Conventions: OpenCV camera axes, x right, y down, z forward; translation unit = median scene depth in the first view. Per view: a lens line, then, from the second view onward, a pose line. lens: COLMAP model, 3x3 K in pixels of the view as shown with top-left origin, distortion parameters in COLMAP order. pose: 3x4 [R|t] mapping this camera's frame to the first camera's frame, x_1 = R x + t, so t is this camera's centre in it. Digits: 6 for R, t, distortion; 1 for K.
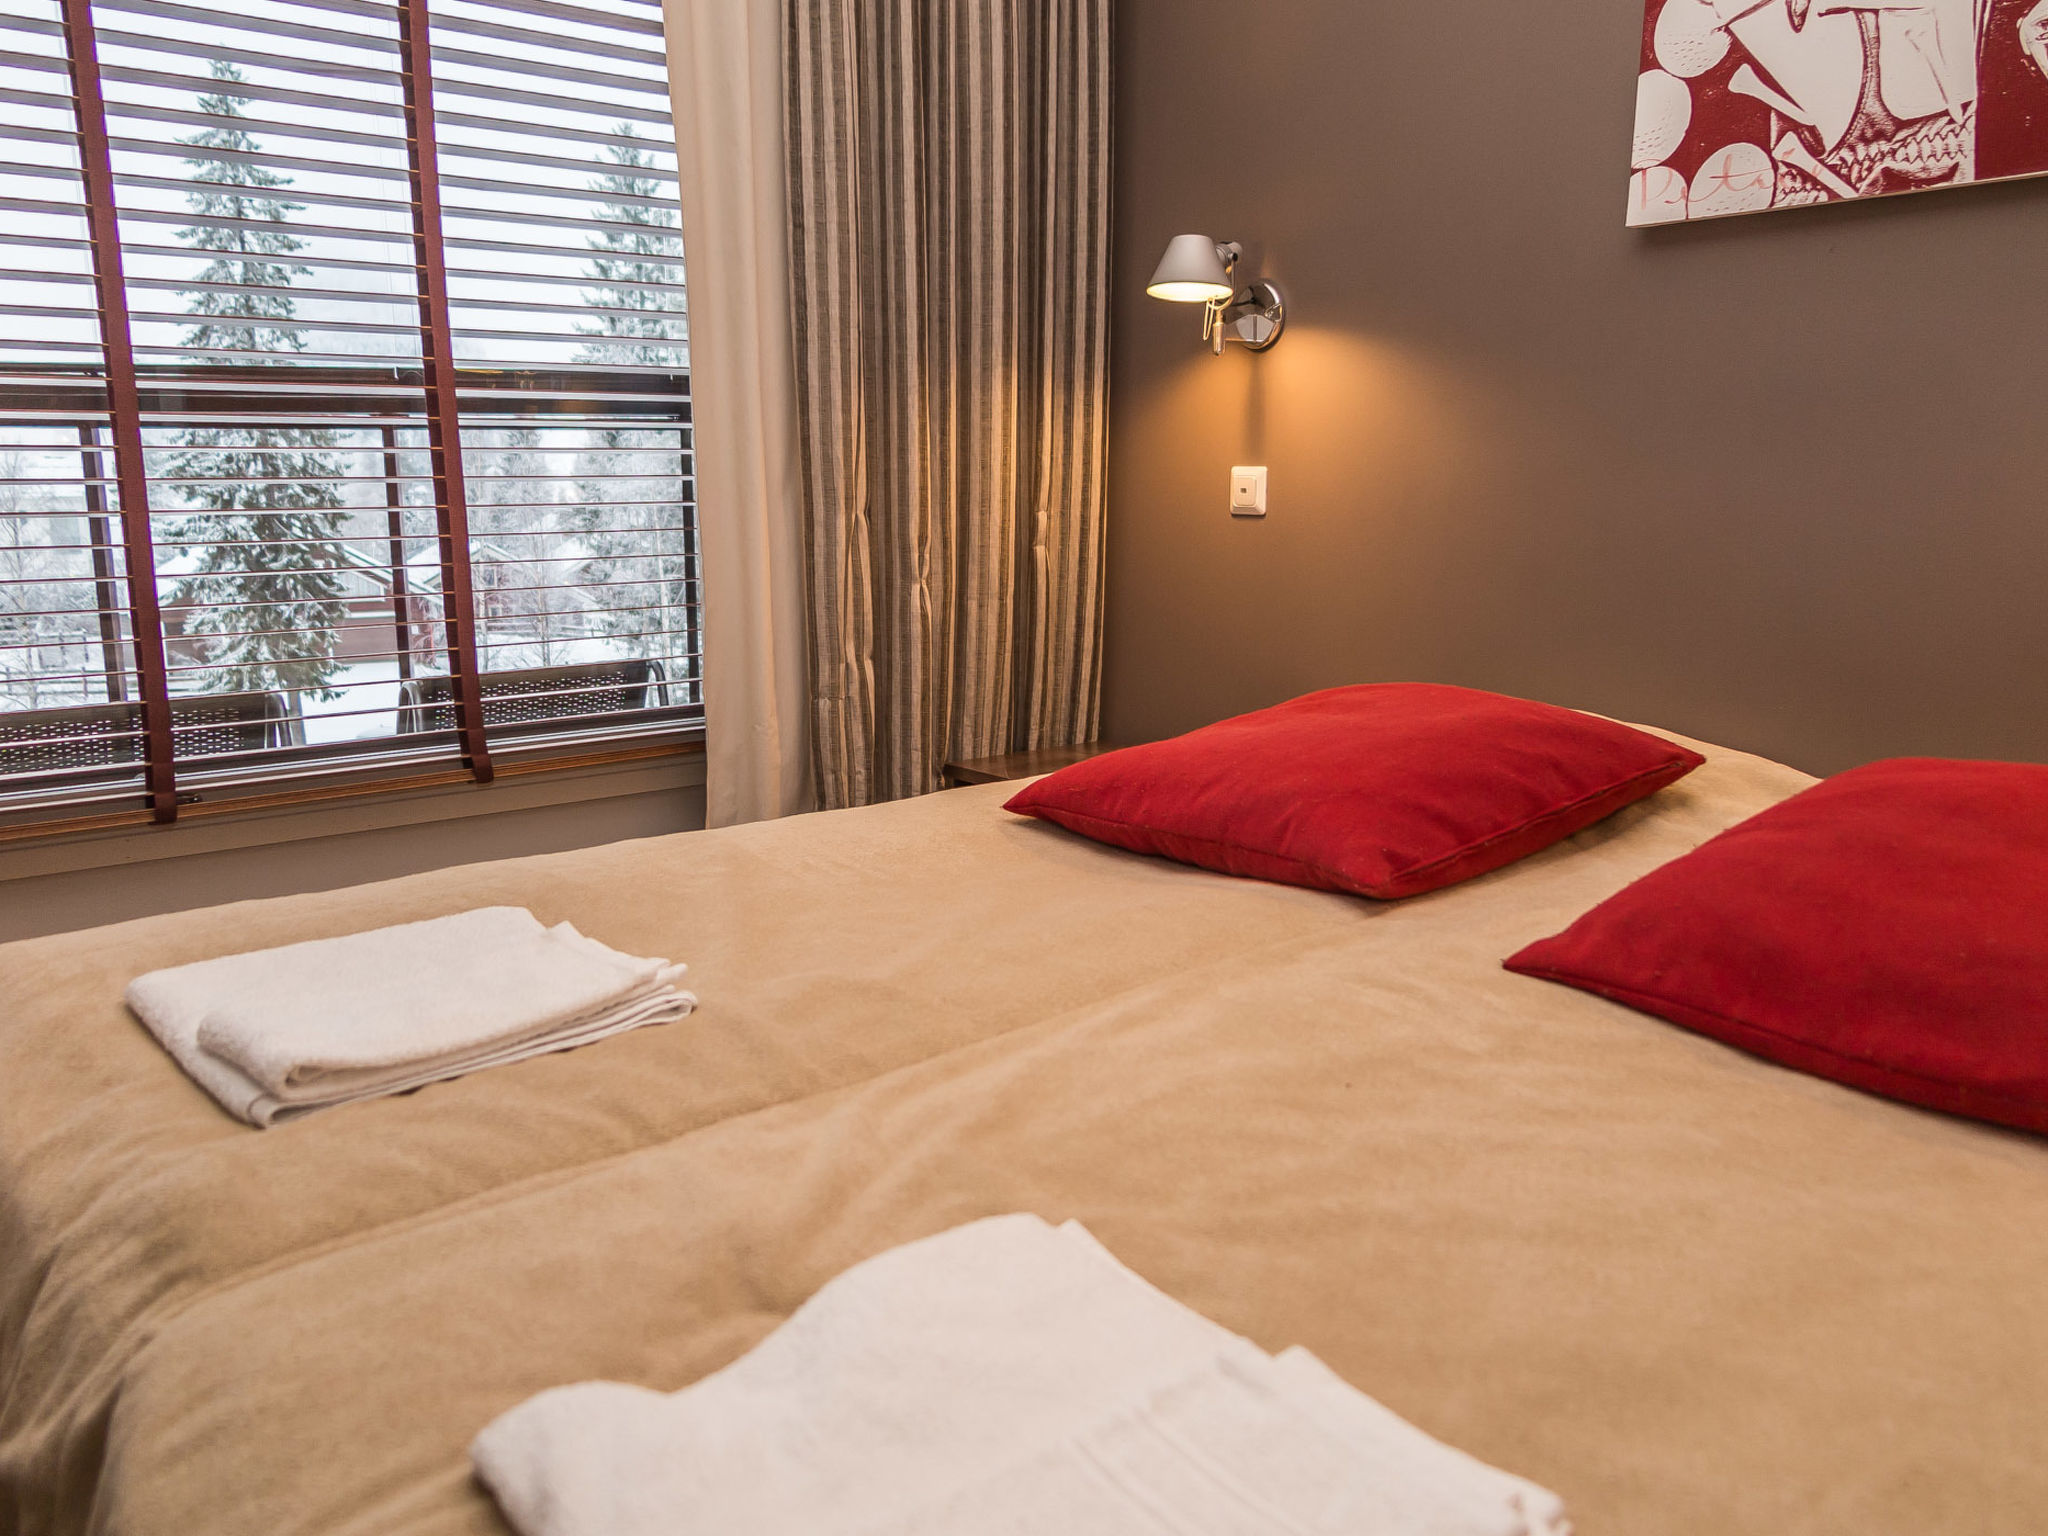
lens RADIAL K [[1561.5, 0, 1022.5], [0, 1561.5, 773.3], [0, 0, 1]] dist [0.020864, 0.007184]
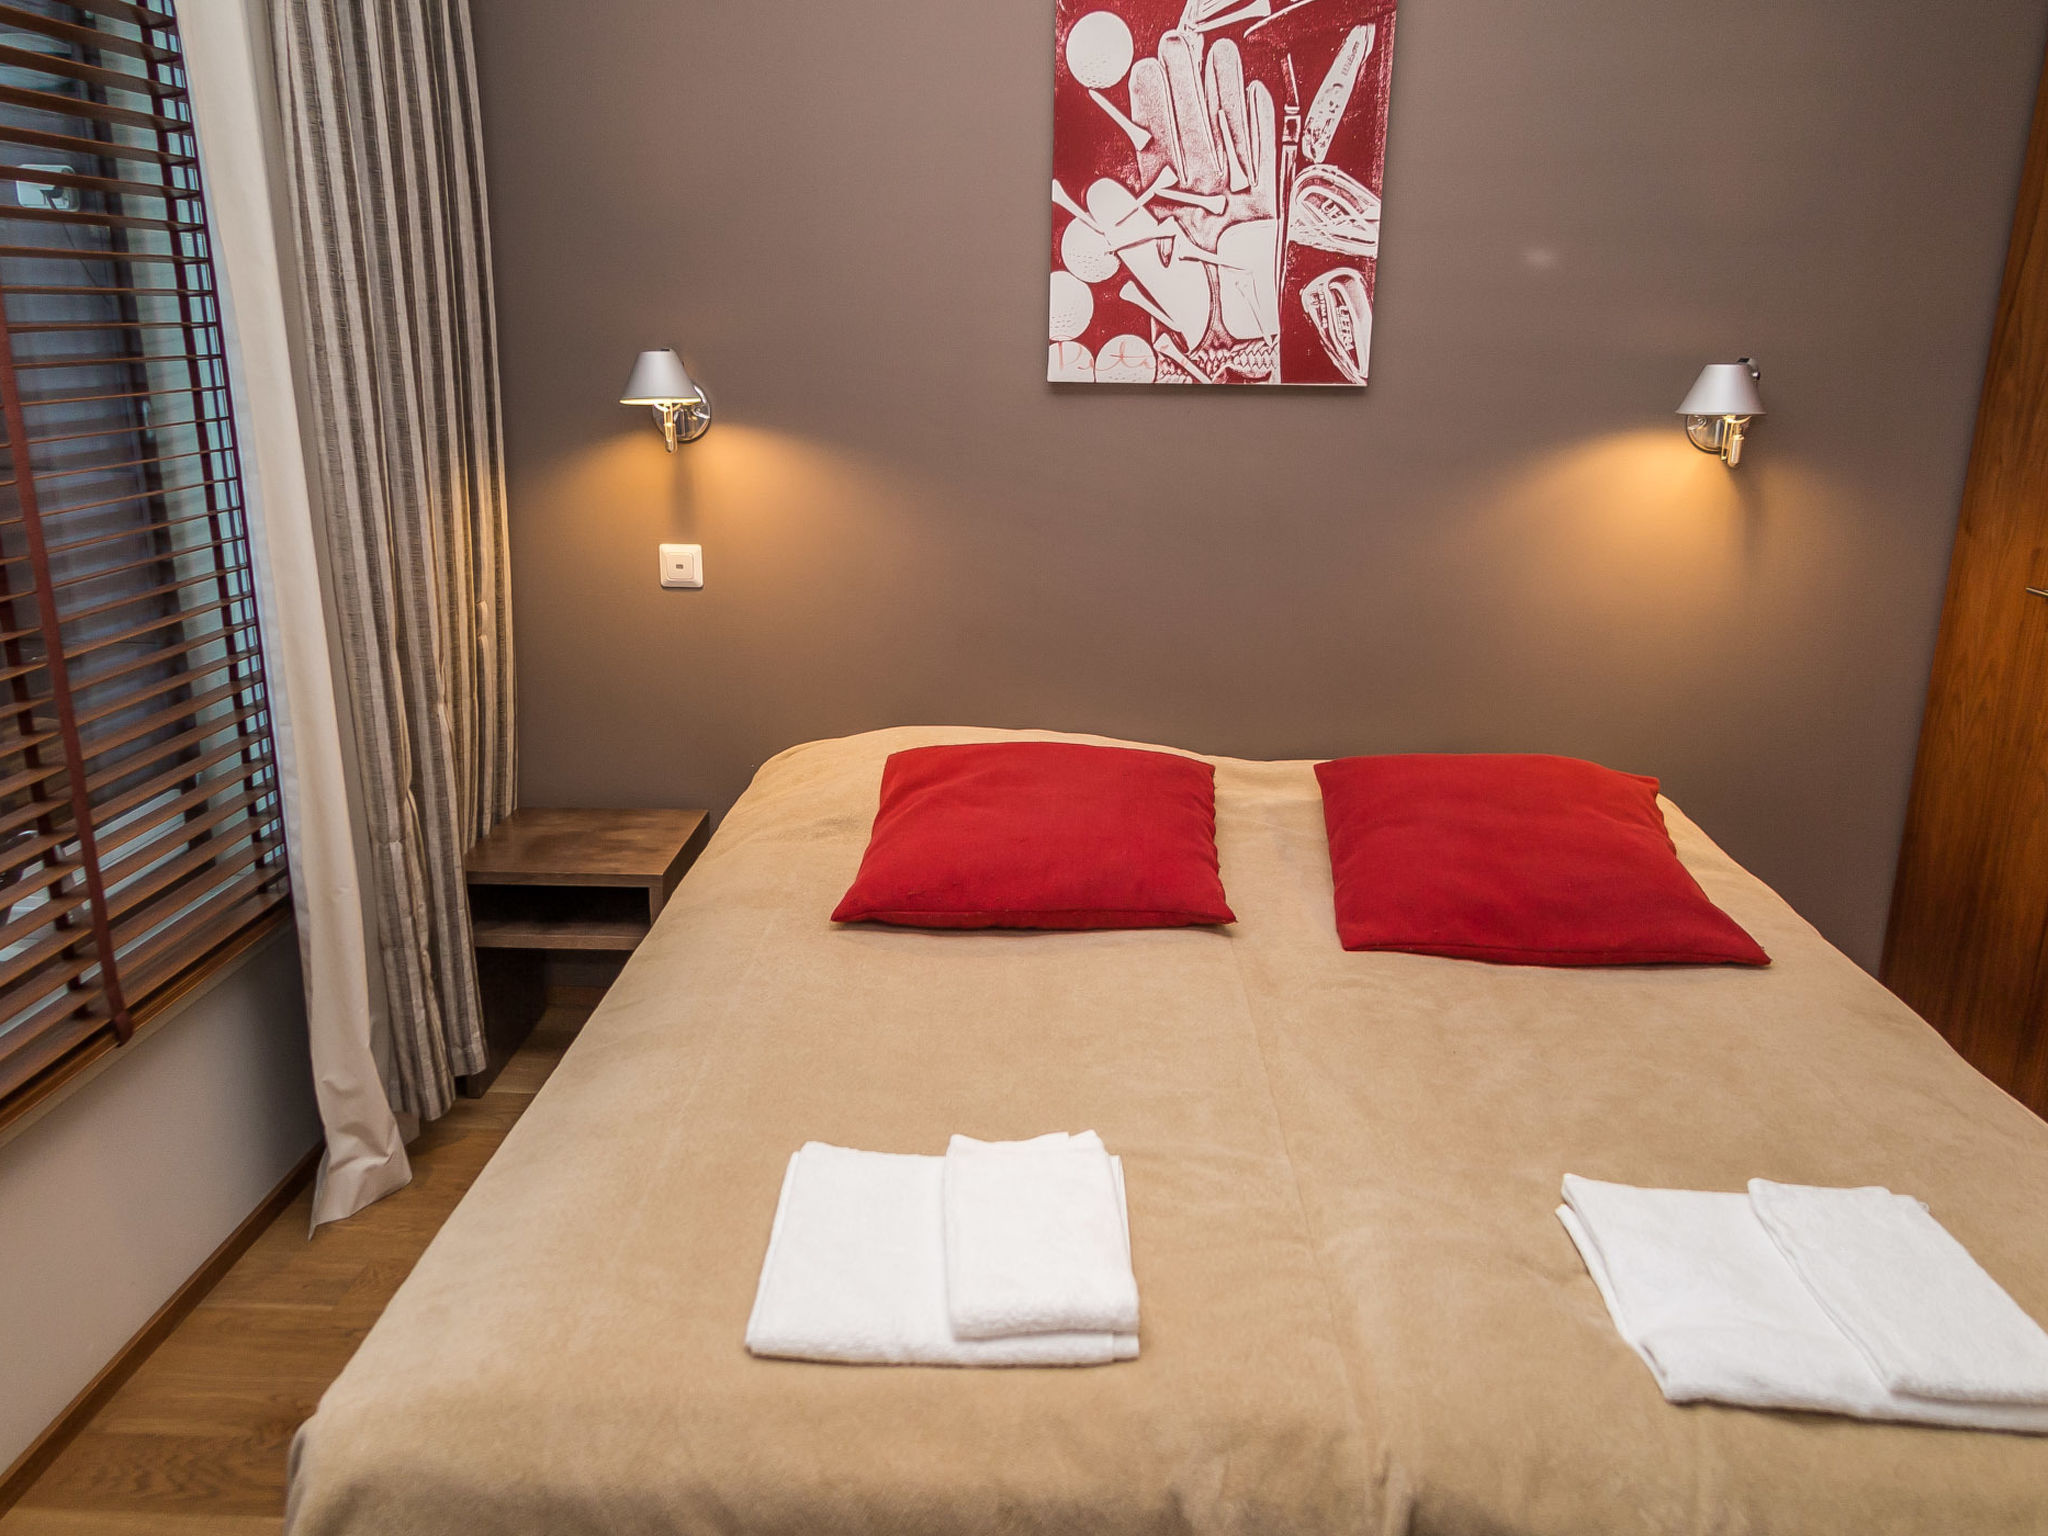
lens RADIAL K [[1561.5, 0, 1024.5], [0, 1561.5, 766.6], [0, 0, 1]] dist [0.020864, 0.007184]
pose [[0.671619, -0.194448, 0.714926, -0.723831], [0.134523, 0.980911, 0.140417, -0.233747], [-0.728582, 0.001867, 0.684956, 0.097407]]
